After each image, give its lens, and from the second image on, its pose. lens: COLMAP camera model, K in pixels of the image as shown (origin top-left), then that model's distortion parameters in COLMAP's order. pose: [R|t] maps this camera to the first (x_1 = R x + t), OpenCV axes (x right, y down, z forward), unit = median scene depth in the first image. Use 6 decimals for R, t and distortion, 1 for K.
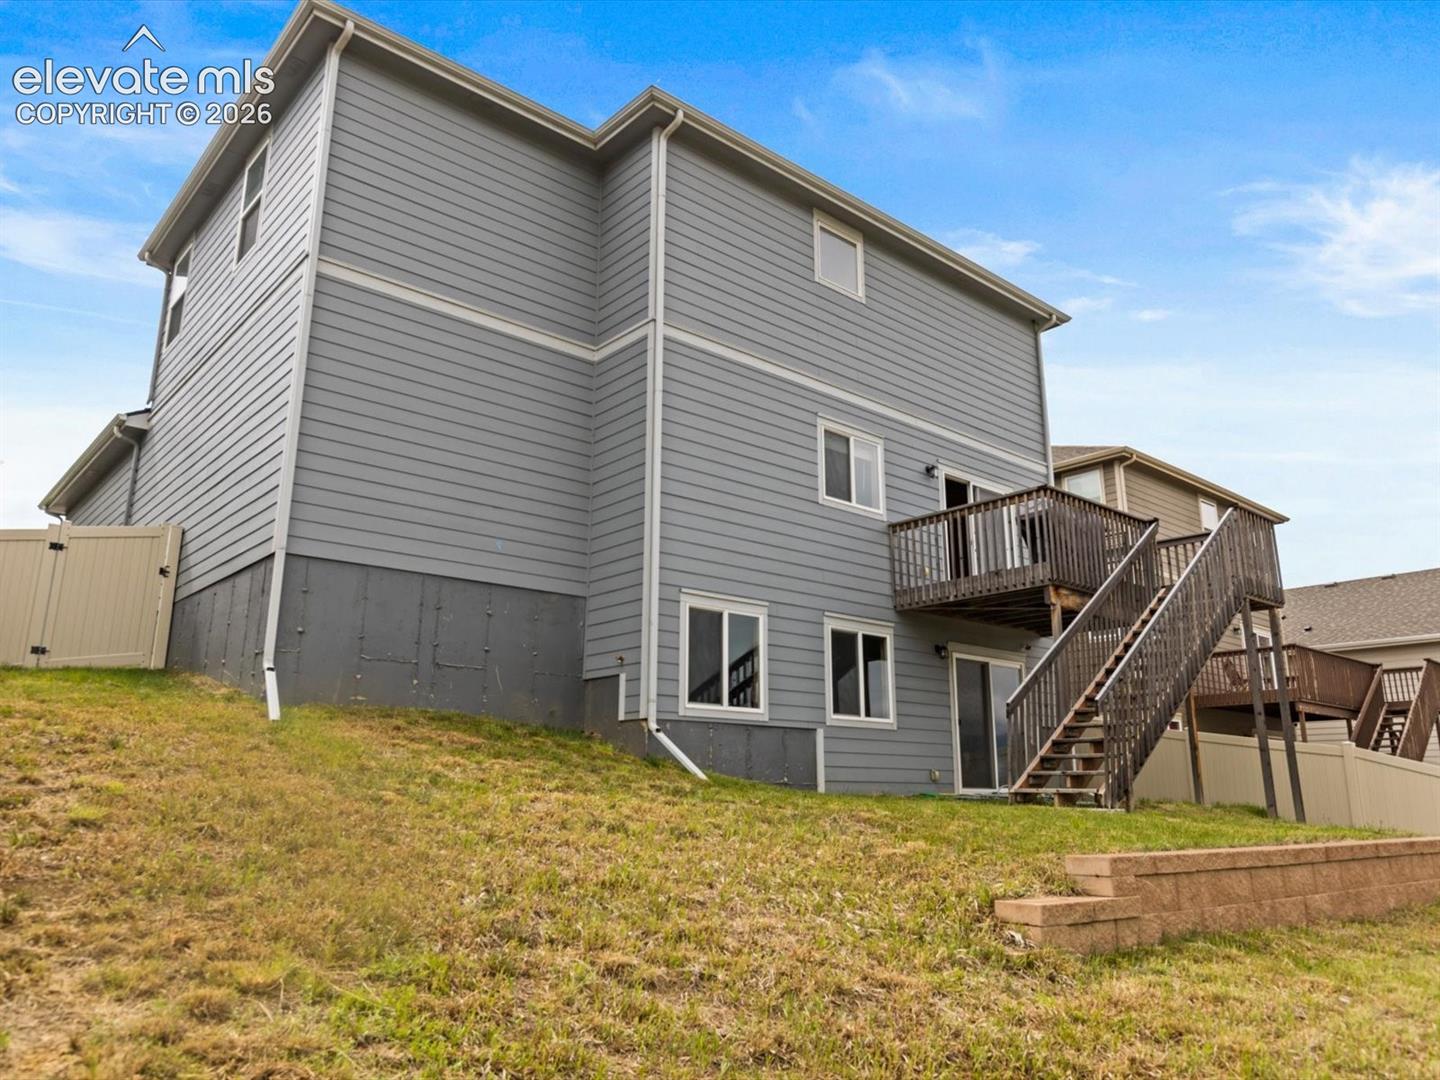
lens RADIAL K [[1042.8, 0, 721.7], [0, 1042.8, 536.8], [0, 0, 1]] dist [0.004515, 0.000865]
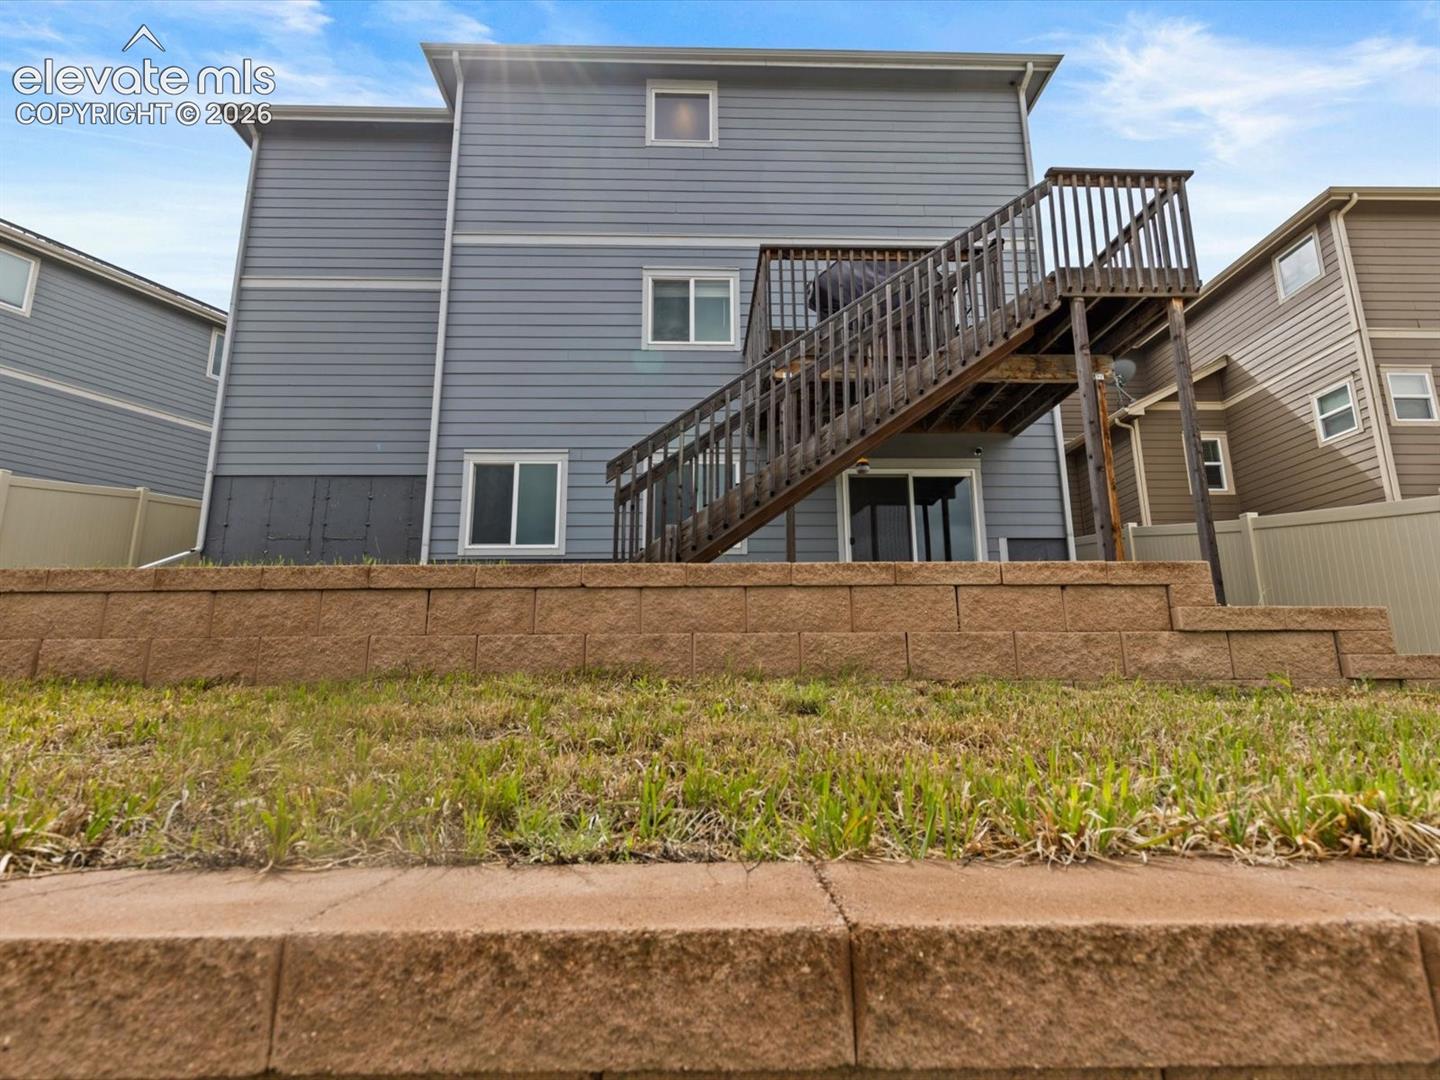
lens RADIAL K [[732.0, 0, 717.1], [0, 732.0, 542.7], [0, 0, 1]] dist [0.007700, -0.000598]
pose [[0.772232, -0.134476, -0.620946, 0.651153], [0.165937, 0.986110, -0.007192, 0.197855], [0.613289, -0.097484, 0.783820, 0.500098]]
